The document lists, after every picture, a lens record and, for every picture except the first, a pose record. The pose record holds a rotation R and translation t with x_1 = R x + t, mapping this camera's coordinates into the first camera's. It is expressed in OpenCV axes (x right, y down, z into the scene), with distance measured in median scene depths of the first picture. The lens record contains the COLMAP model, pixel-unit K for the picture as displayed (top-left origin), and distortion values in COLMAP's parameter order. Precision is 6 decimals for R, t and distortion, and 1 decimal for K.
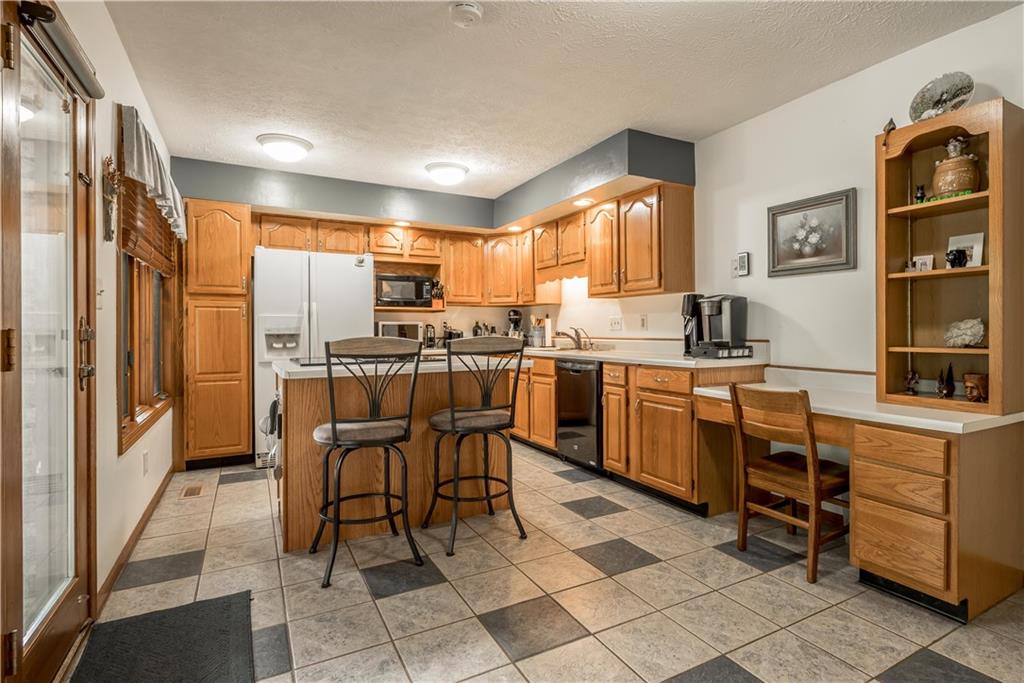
lens RADIAL K [[502.2, 0, 520.5], [0, 502.2, 334.5], [0, 0, 1]] dist [0.005589, 0.000464]
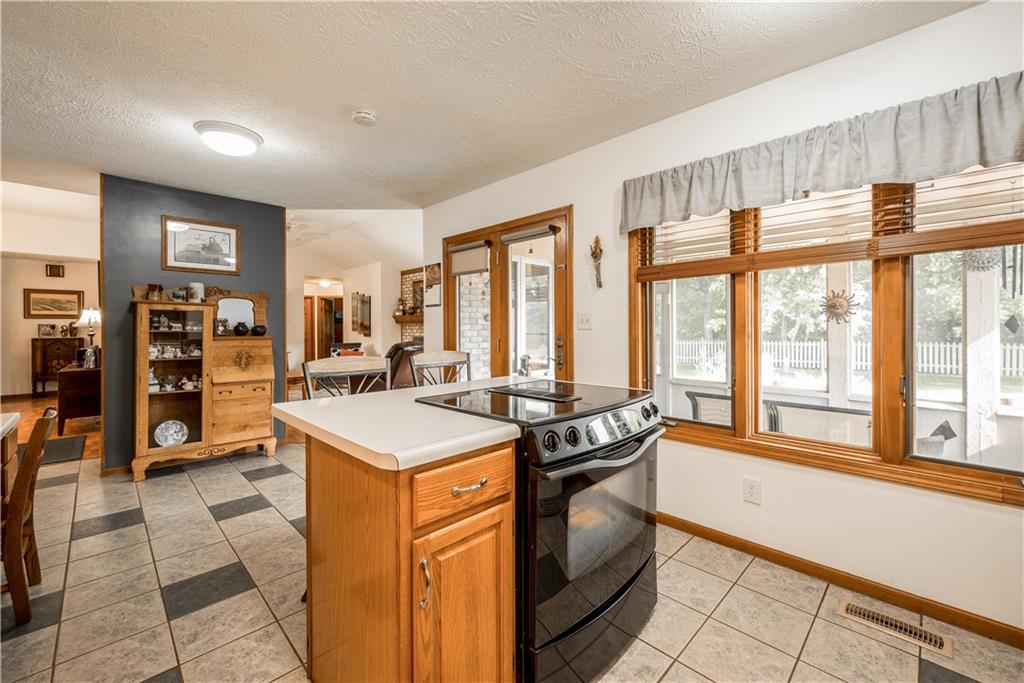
lens RADIAL K [[433.4, 0, 517.8], [0, 433.4, 324.4], [0, 0, 1]] dist [-0.002290, -0.001180]
pose [[-0.961111, 0.006754, -0.276078, -0.095426], [0.005616, 0.999972, 0.004910, -0.039511], [0.276104, 0.003169, -0.961123, 1.226738]]
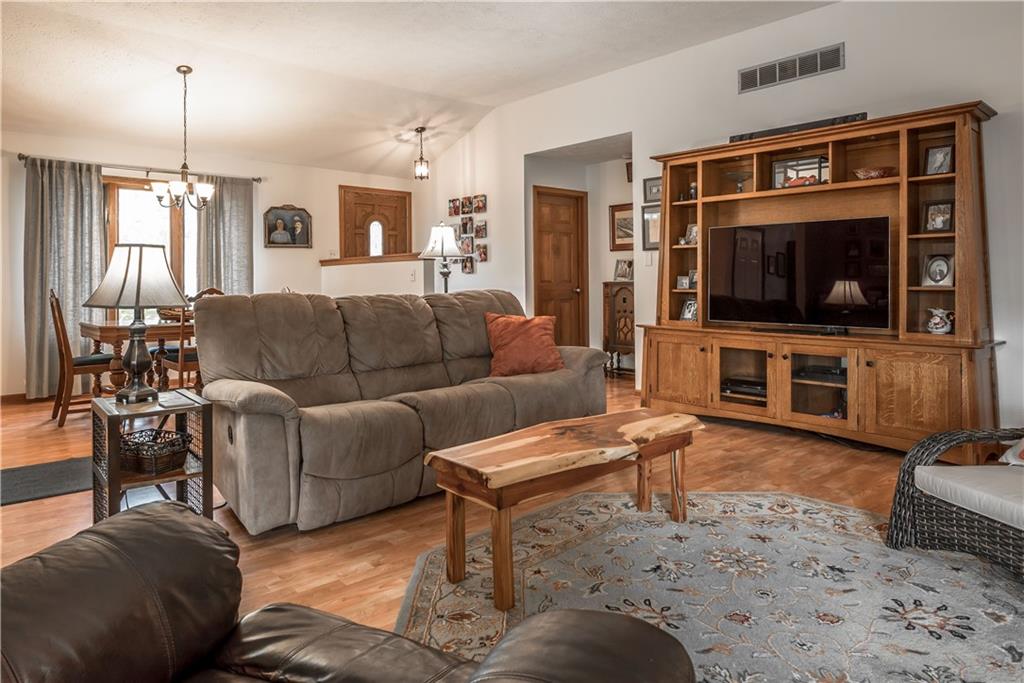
lens RADIAL K [[655.2, 0, 538.8], [0, 655.2, 282.9], [0, 0, 1]] dist [0.002400, -0.000318]
pose [[-0.257521, 0.004919, 0.966260, -0.290107], [0.020393, 0.999792, 0.000345, 0.016167], [-0.966058, 0.019794, -0.257567, -0.513745]]
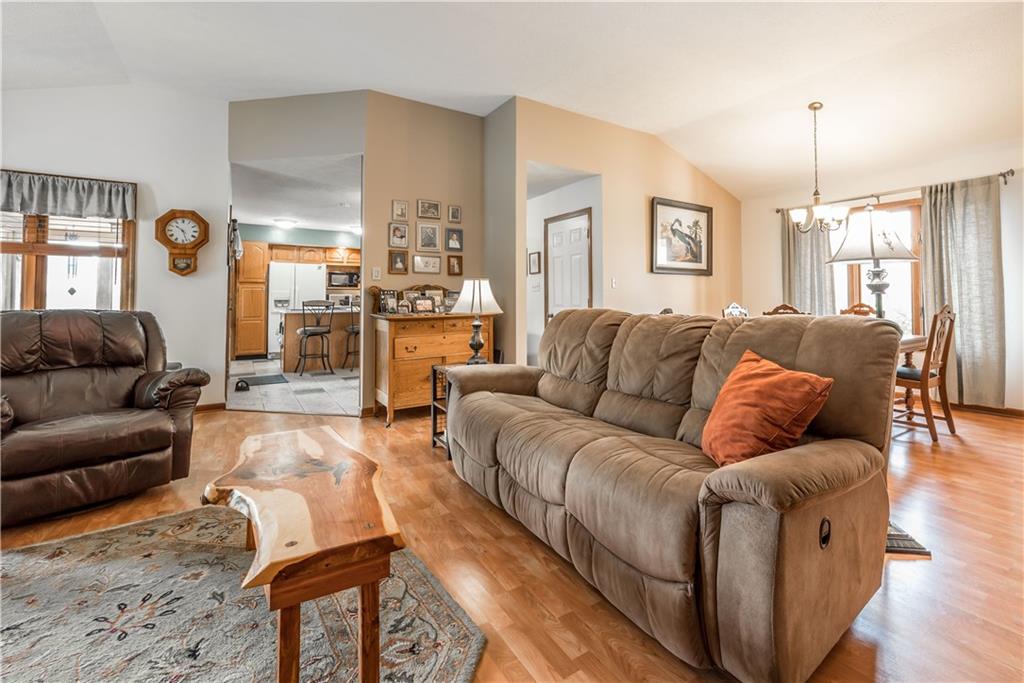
lens RADIAL K [[455.8, 0, 532.6], [0, 455.8, 284.4], [0, 0, 1]] dist [-0.002404, -0.000543]
pose [[0.996880, 0.007046, 0.078622, 0.495939], [-0.003433, 0.998936, -0.045988, 0.017842], [-0.078863, 0.045575, 0.995843, -1.145636]]
